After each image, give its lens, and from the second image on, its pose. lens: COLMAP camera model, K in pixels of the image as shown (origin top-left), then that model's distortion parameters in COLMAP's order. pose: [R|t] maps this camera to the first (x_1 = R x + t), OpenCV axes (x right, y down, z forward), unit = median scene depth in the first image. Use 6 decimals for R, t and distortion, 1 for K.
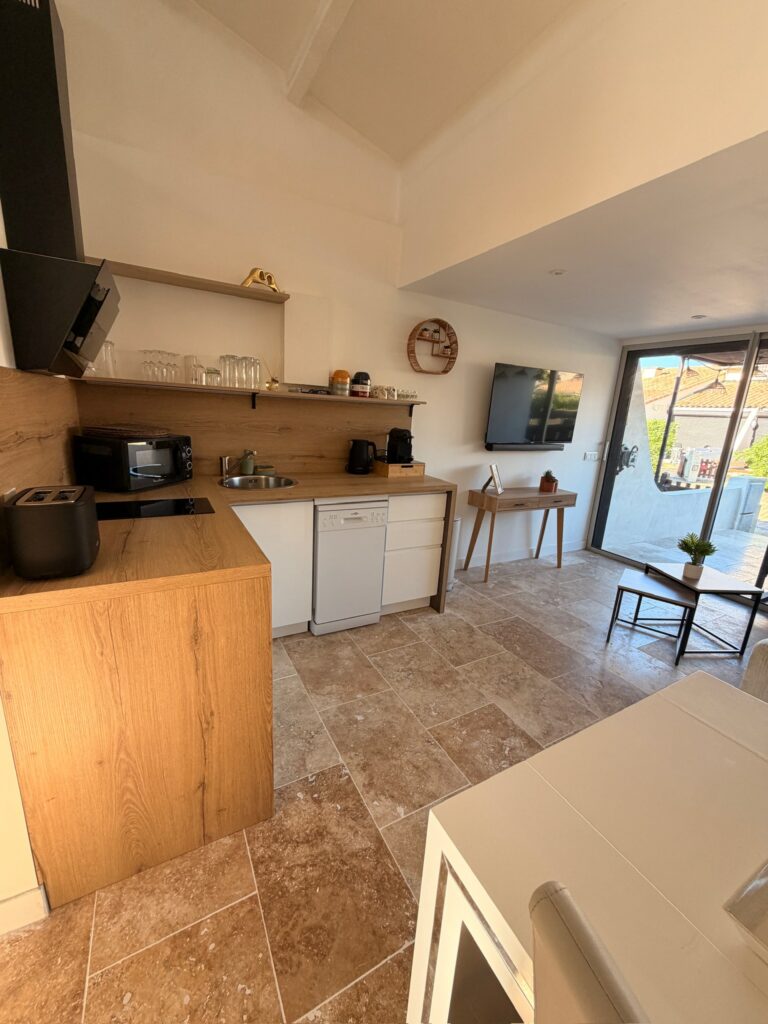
lens RADIAL K [[408.1, 0, 383.4], [0, 408.1, 510.5], [0, 0, 1]] dist [0.000024, 0.000324]
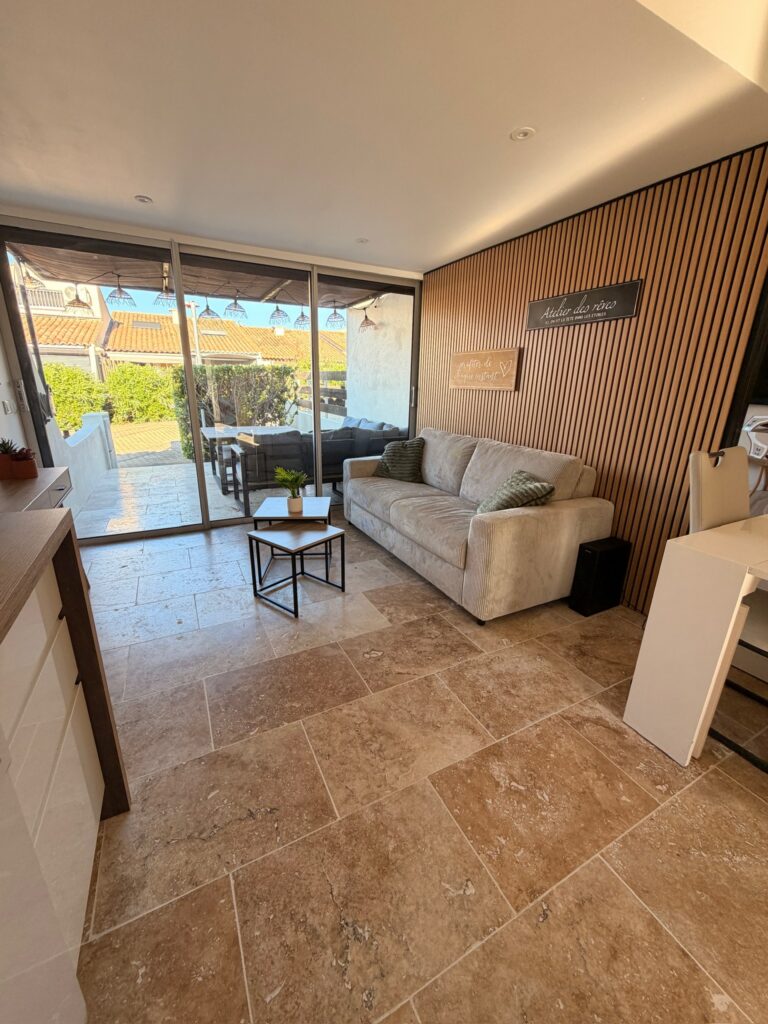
lens RADIAL K [[406.7, 0, 384.3], [0, 406.7, 510.8], [0, 0, 1]] dist [0.000957, 0.000142]
pose [[0.025431, -0.356761, 0.933849, -0.139447], [0.221182, 0.913008, 0.342776, -0.116272], [-0.974901, 0.197834, 0.102128, 0.662689]]
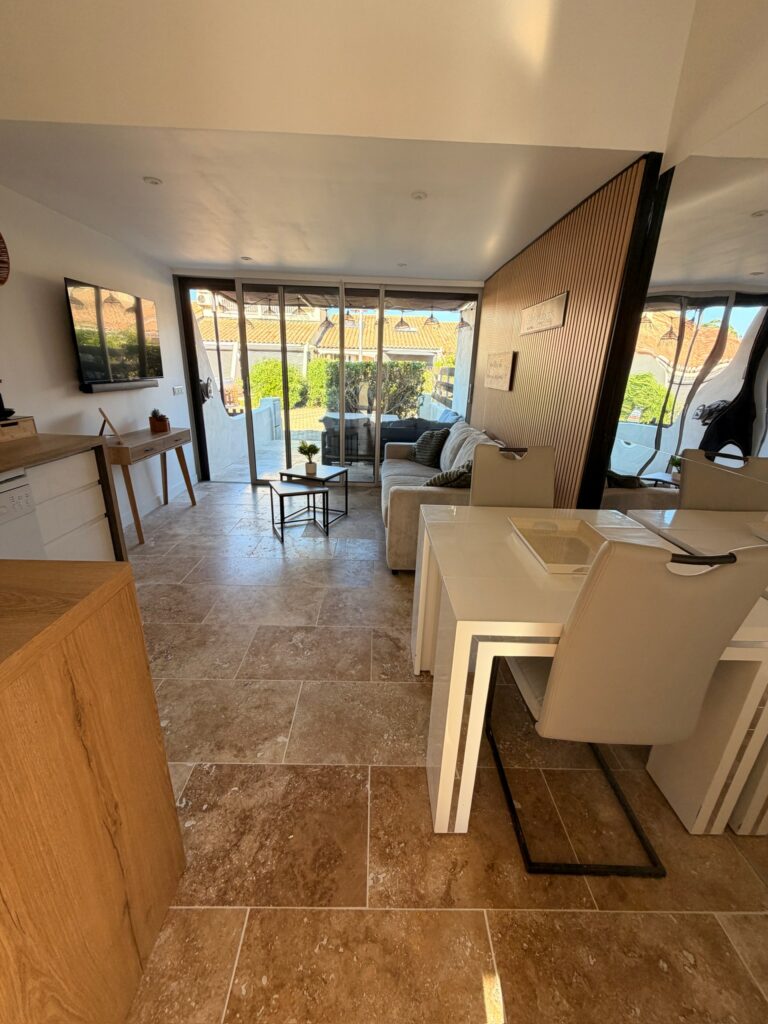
lens RADIAL K [[408.1, 0, 383.4], [0, 408.1, 510.5], [0, 0, 1]] dist [0.000024, 0.000324]
pose [[0.470517, -0.330864, 0.818011, -0.259543], [0.208139, 0.942496, 0.261495, -0.019950], [-0.857492, 0.047222, 0.512326, 0.109541]]
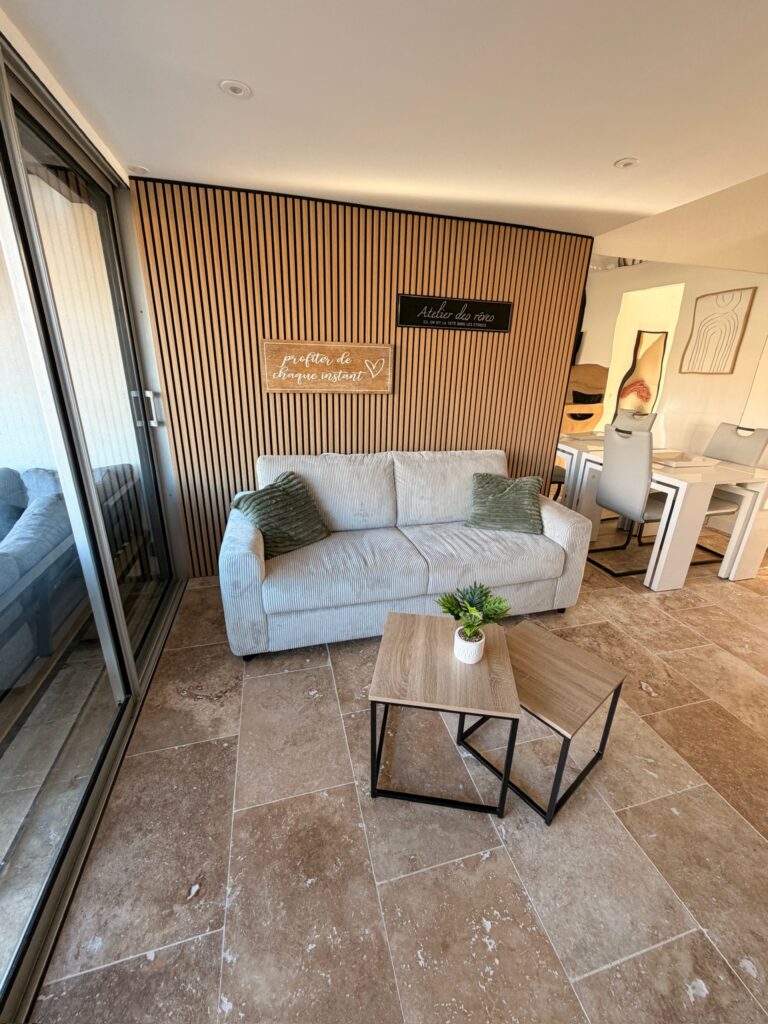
lens RADIAL K [[408.1, 0, 383.4], [0, 408.1, 510.5], [0, 0, 1]] dist [0.000024, 0.000324]
pose [[-0.966818, -0.161922, 0.197596, 0.750024], [-0.023052, 0.825613, 0.563766, -0.272698], [-0.254424, 0.540504, -0.801950, 1.287586]]
